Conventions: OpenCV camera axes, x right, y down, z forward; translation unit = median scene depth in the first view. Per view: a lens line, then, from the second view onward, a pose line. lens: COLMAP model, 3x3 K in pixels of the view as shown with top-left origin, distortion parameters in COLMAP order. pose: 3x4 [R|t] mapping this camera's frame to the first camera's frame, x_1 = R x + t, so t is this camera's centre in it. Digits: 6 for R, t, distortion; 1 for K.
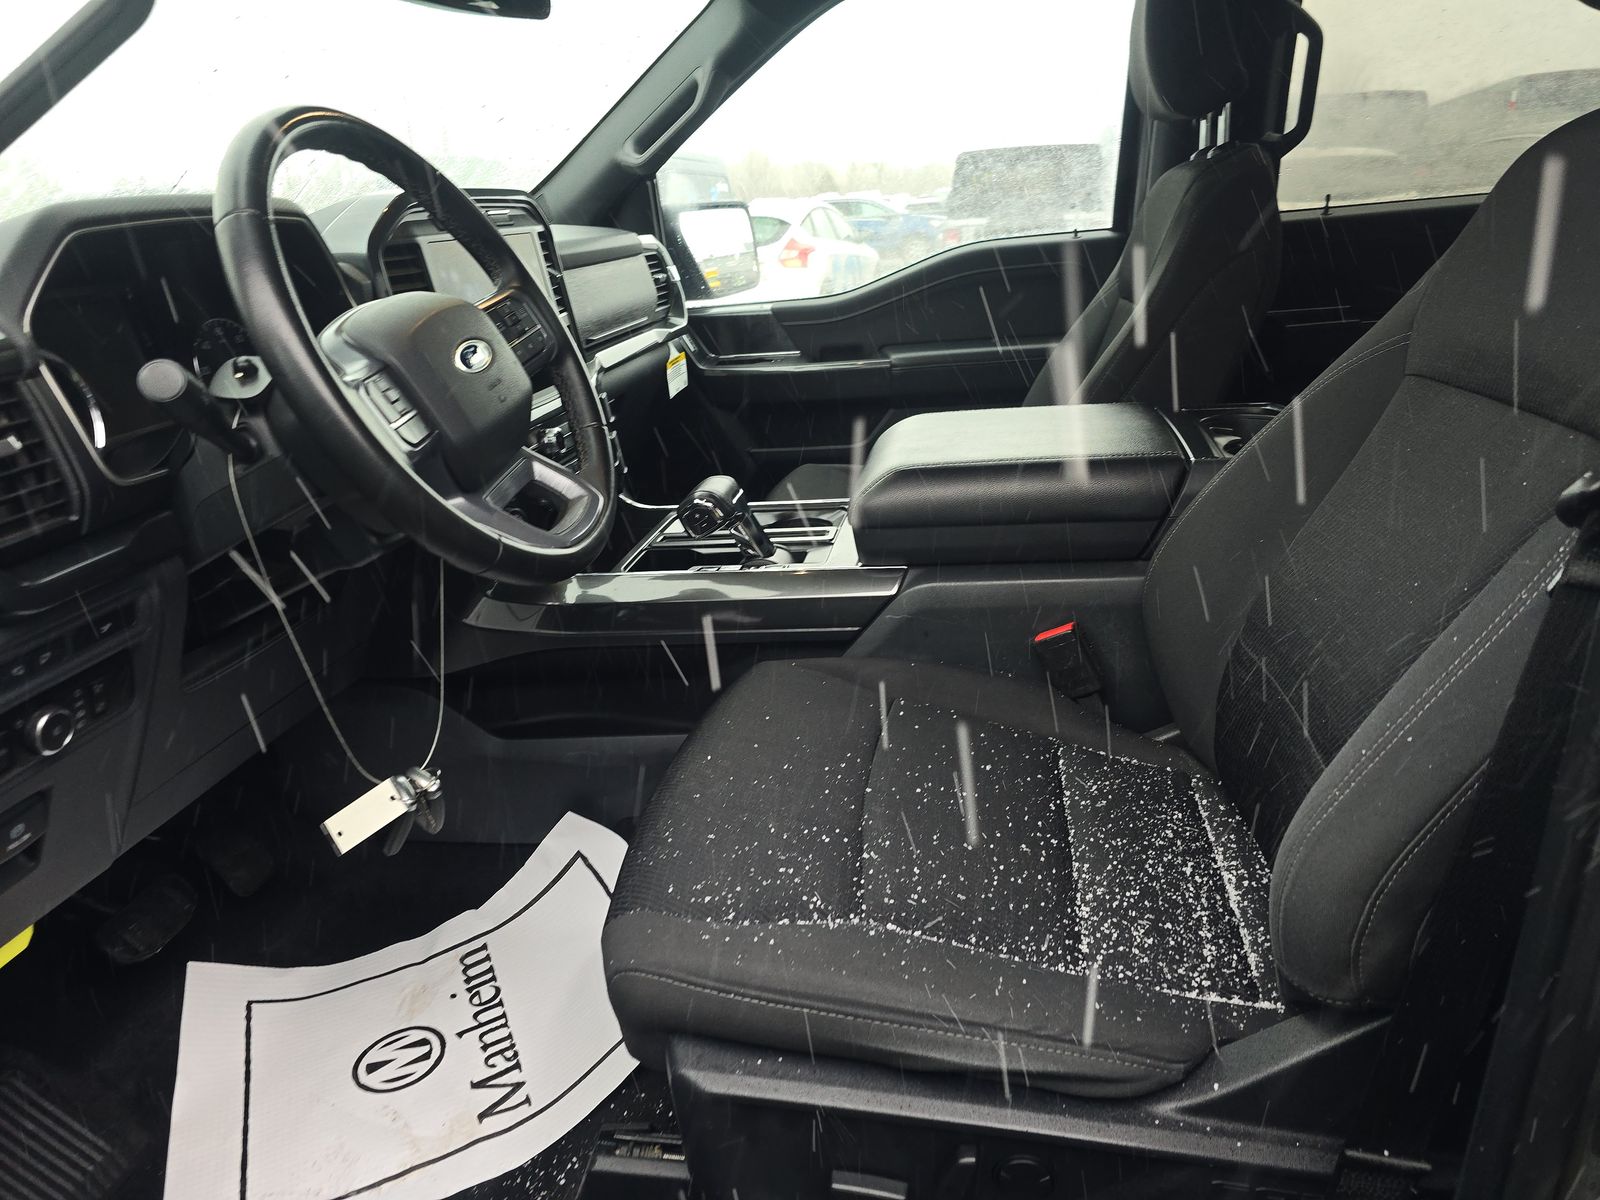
lens RADIAL K [[1080.8, 0, 800.0], [0, 1080.8, 600.0], [0, 0, 1]] dist [0.034574, -0.002802]
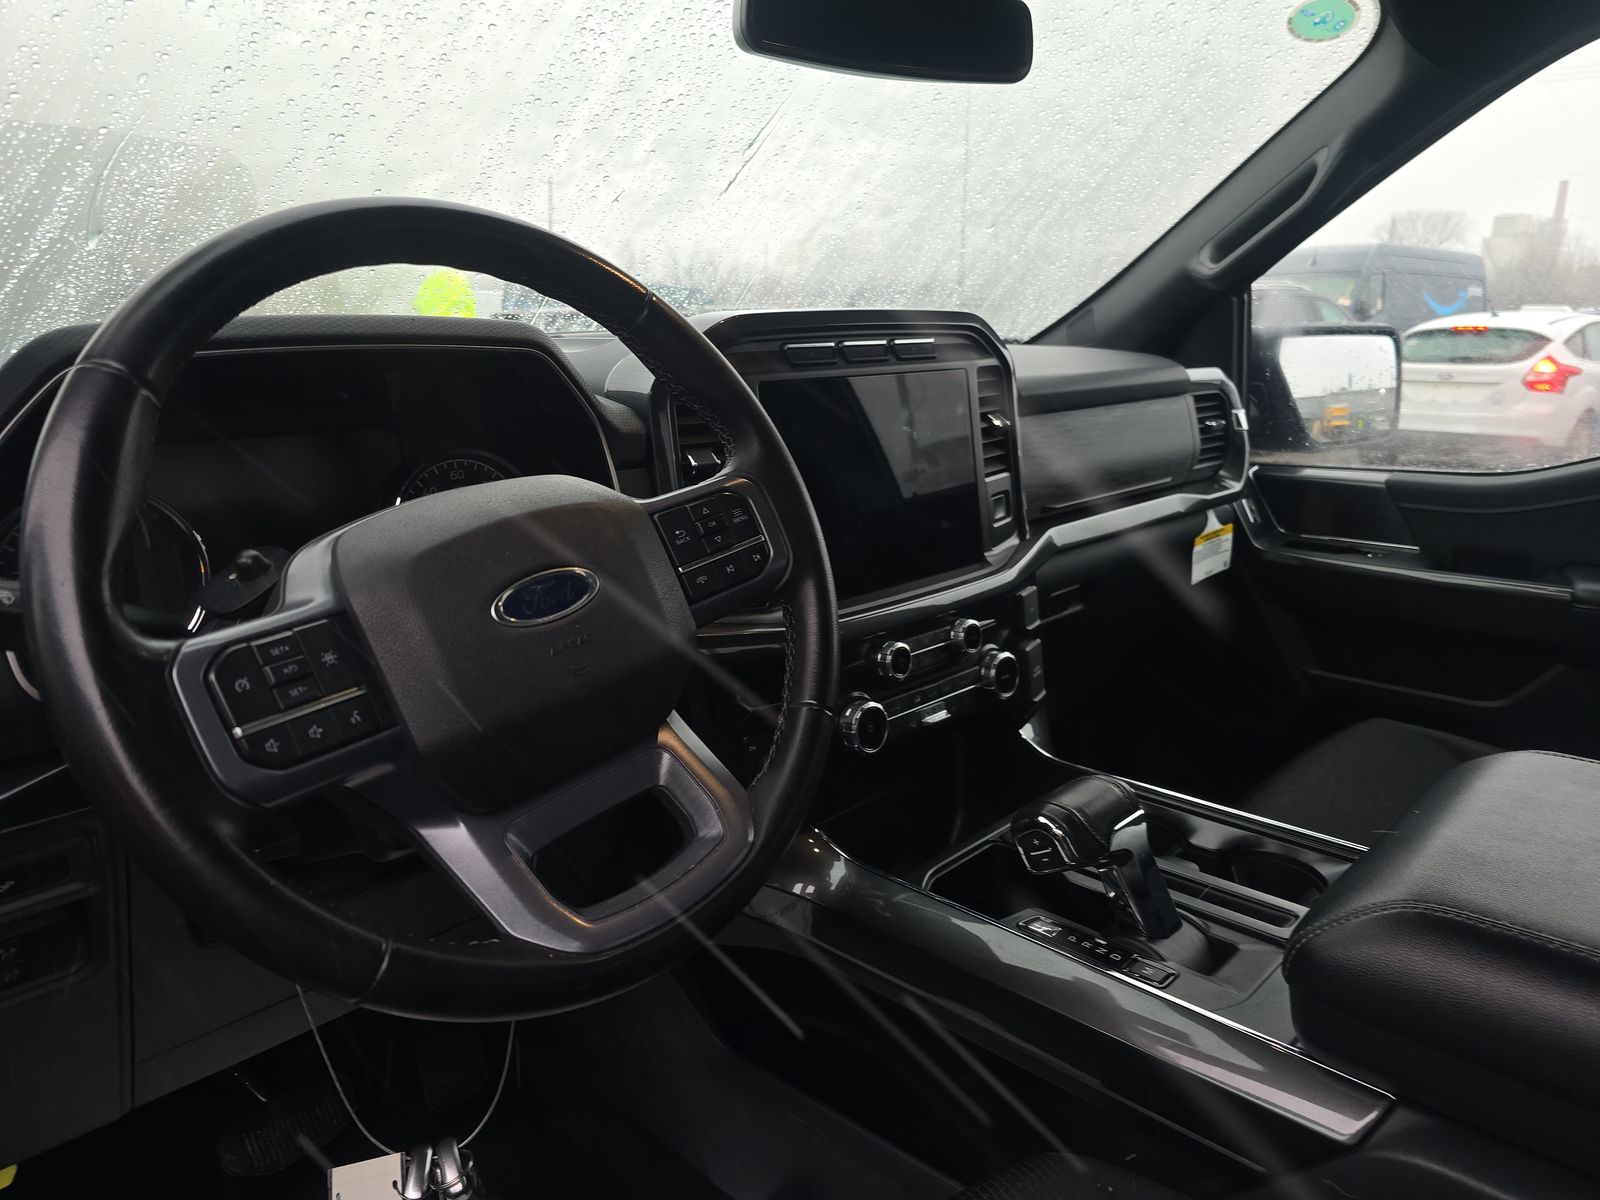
lens RADIAL K [[1080.8, 0, 800.0], [0, 1080.8, 600.0], [0, 0, 1]] dist [0.034574, -0.002802]
pose [[0.819411, 0.198606, -0.537700, 0.062141], [-0.238709, 0.971078, -0.005094, -0.111786], [0.521137, 0.132528, 0.843121, 0.249470]]
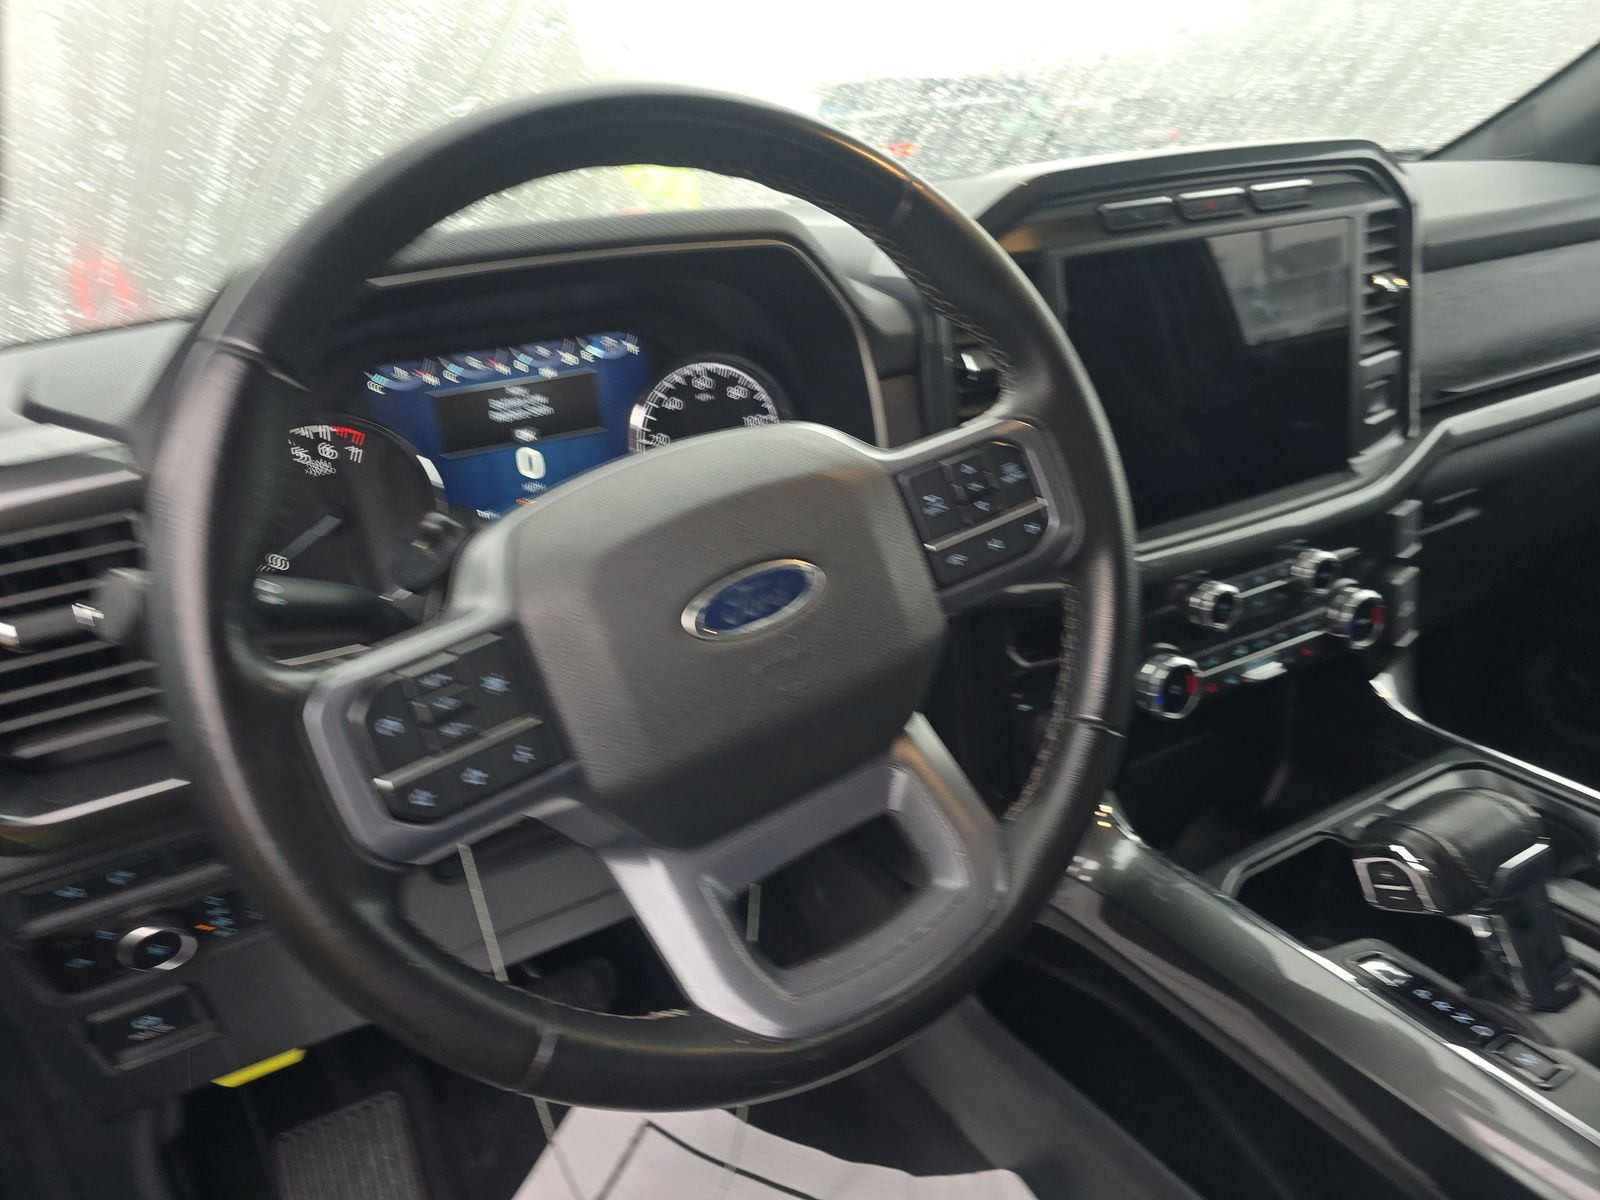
lens RADIAL K [[1078.0, 0, 800.0], [0, 1078.0, 600.0], [0, 0, 1]] dist [0.036948, -0.048587]
pose [[0.630131, 0.338724, -0.698714, 0.022708], [-0.250915, 0.940387, 0.229597, -0.151063], [0.734831, 0.030642, 0.677558, 0.303542]]
